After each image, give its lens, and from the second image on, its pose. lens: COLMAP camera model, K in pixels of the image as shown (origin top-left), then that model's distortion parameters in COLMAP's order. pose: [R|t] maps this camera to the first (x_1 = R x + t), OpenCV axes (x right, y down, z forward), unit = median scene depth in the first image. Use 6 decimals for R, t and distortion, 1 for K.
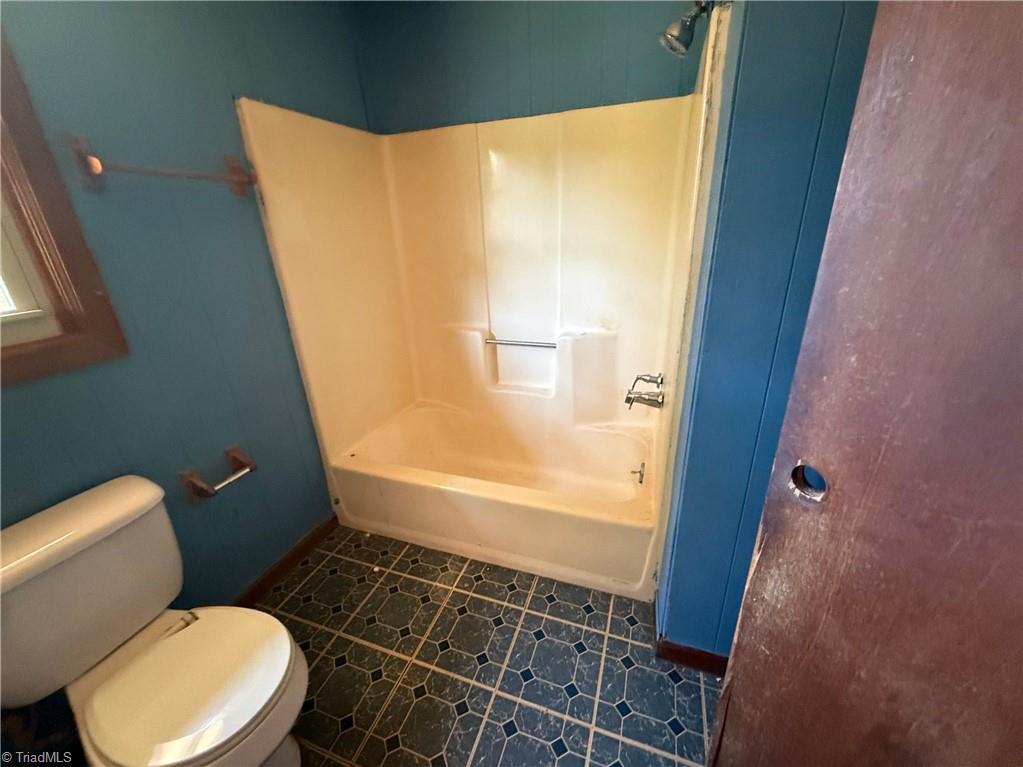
lens RADIAL K [[410.0, 0, 514.8], [0, 410.0, 383.8], [0, 0, 1]] dist [-0.000688, 0.000150]
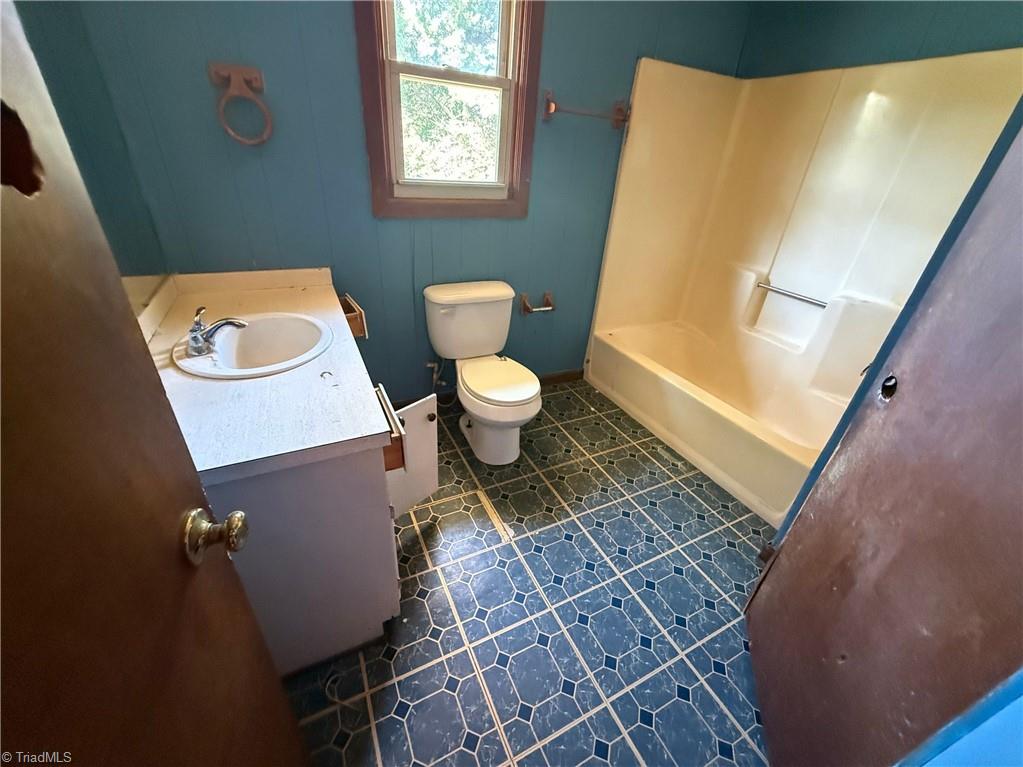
lens RADIAL K [[410.0, 0, 508.9], [0, 410.0, 379.3], [0, 0, 1]] dist [-0.000688, 0.000150]
pose [[0.714291, 0.412106, -0.565648, 0.265880], [-0.341967, 0.910707, 0.231670, 0.151170], [0.610612, 0.027954, 0.791436, -0.380399]]
